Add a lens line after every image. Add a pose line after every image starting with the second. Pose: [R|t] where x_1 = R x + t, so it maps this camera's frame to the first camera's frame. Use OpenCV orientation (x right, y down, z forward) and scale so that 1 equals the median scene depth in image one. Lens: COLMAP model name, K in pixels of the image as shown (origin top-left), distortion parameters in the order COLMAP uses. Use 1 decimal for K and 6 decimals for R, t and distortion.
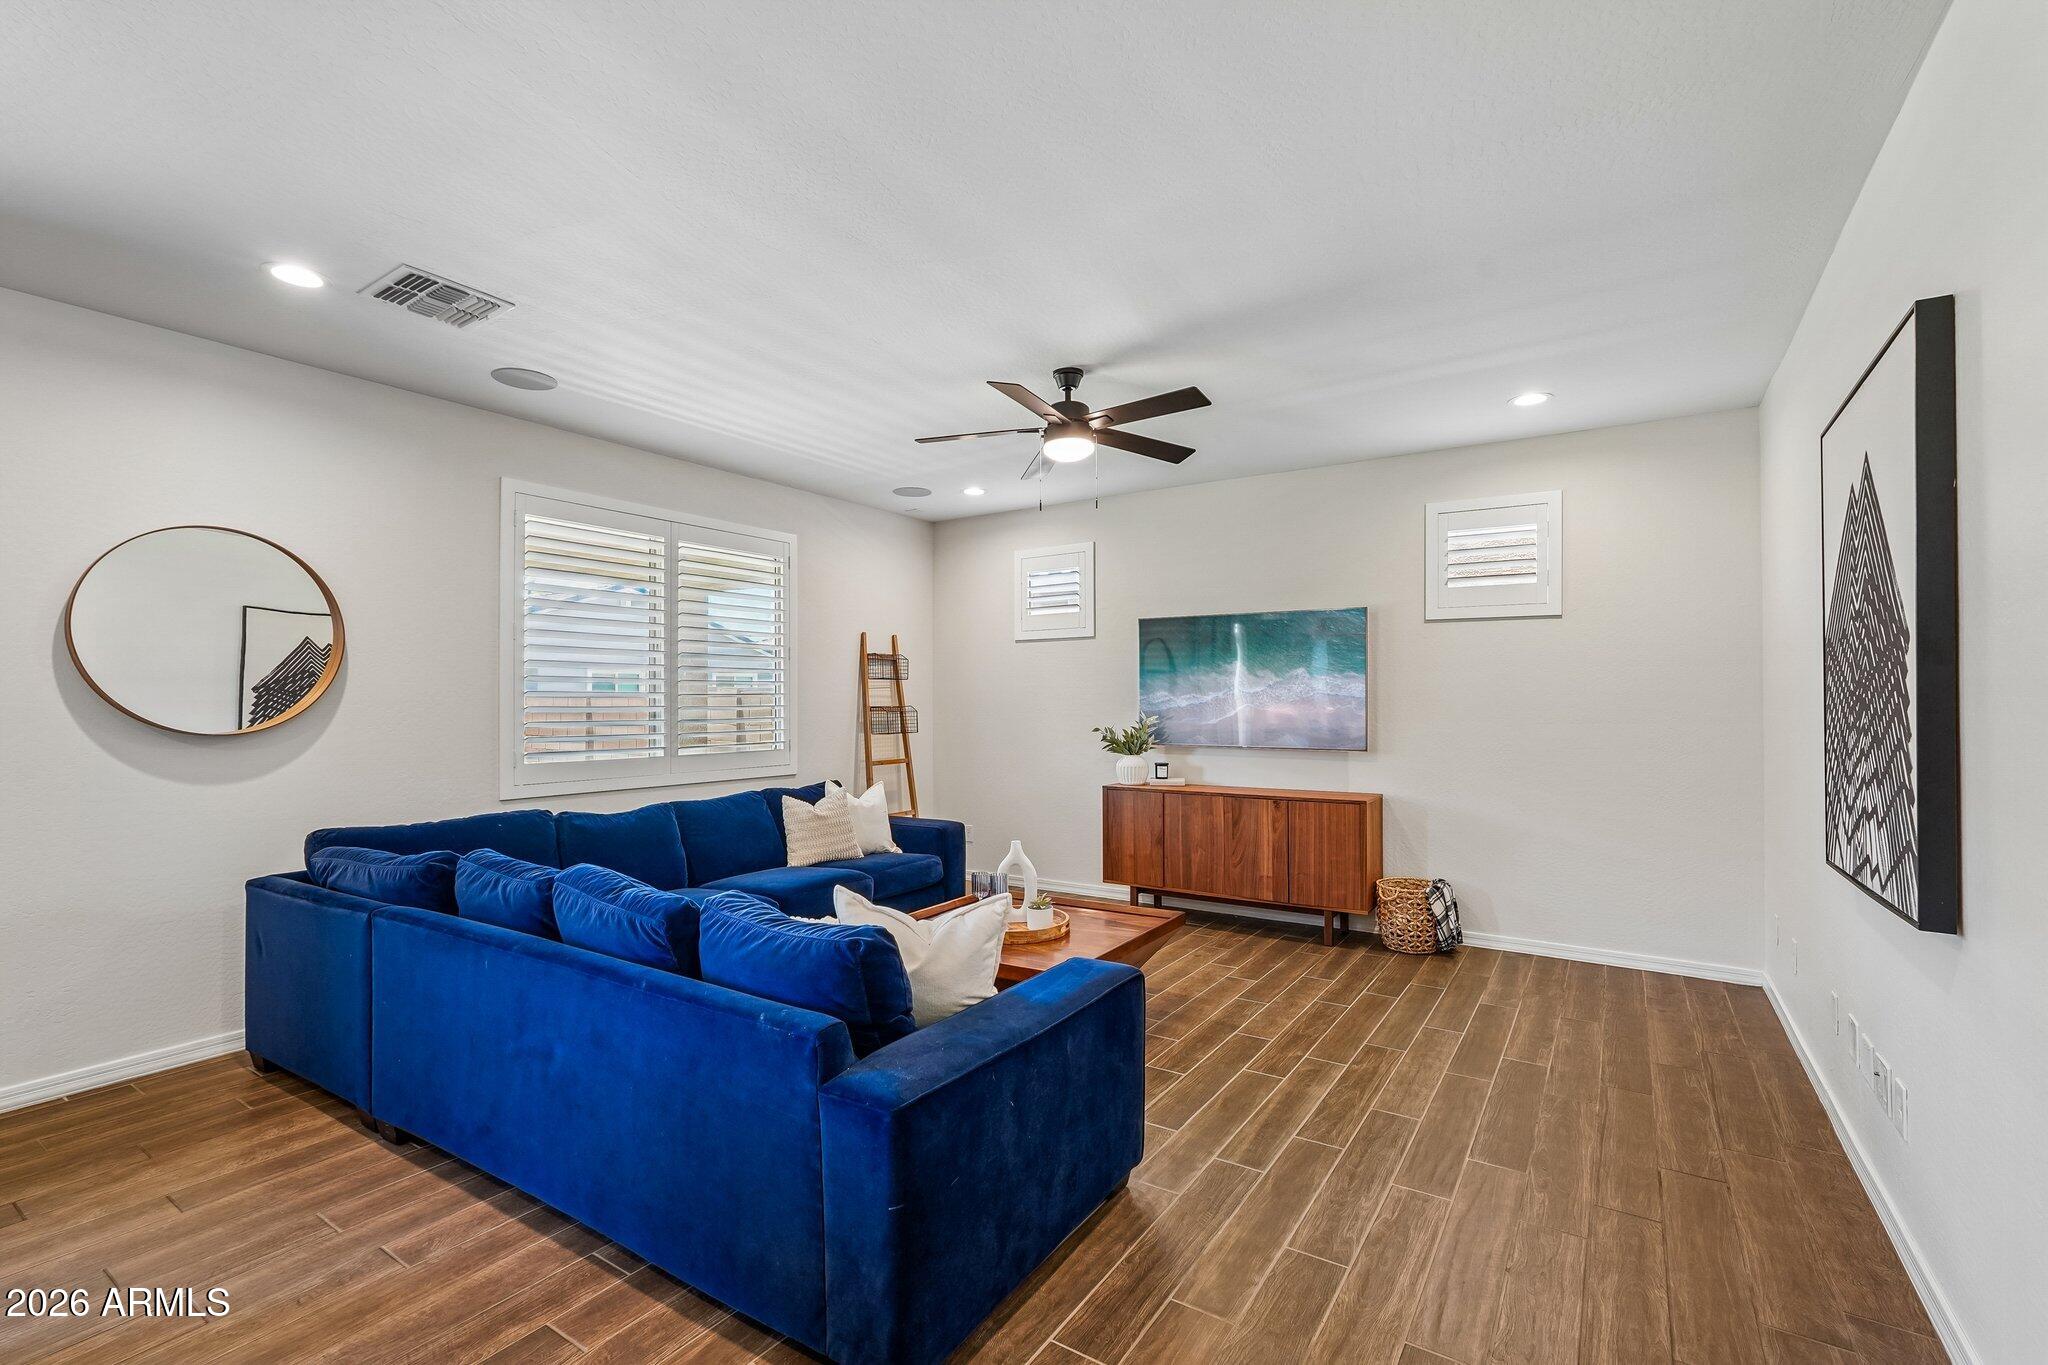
lens RADIAL K [[910.2, 0, 1028.7], [0, 910.2, 690.8], [0, 0, 1]] dist [-0.004049, 0.001443]
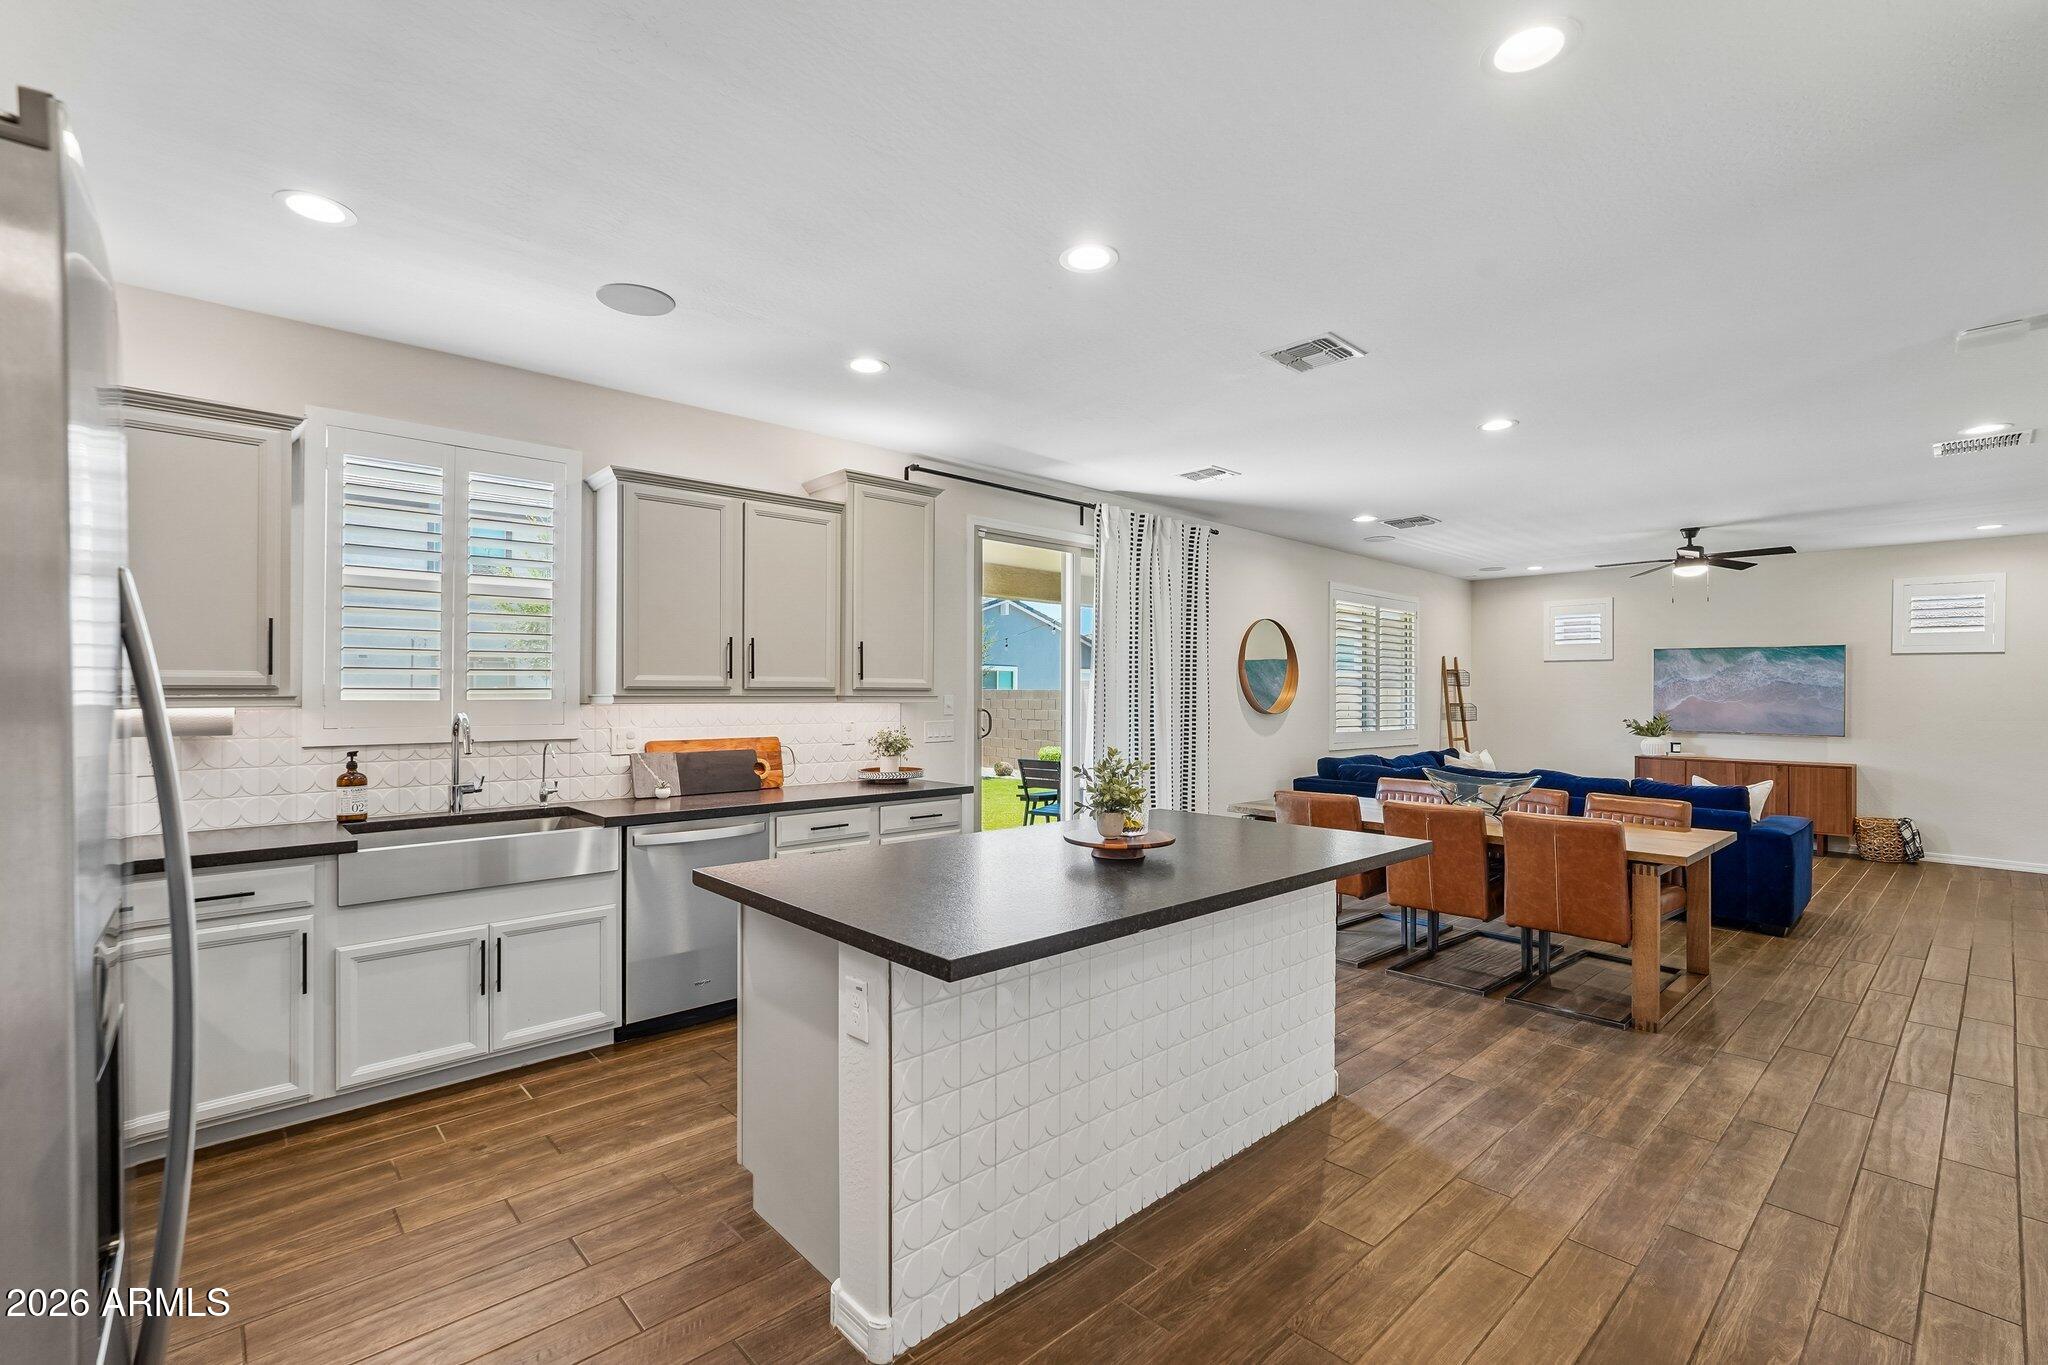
lens RADIAL K [[910.2, 0, 1008.1], [0, 910.2, 682.8], [0, 0, 1]] dist [-0.004049, 0.001443]
pose [[0.966834, 0.009626, -0.255226, -0.568928], [-0.009981, 0.999950, -0.000098, -0.011312], [0.255212, 0.002642, 0.966881, -0.804161]]
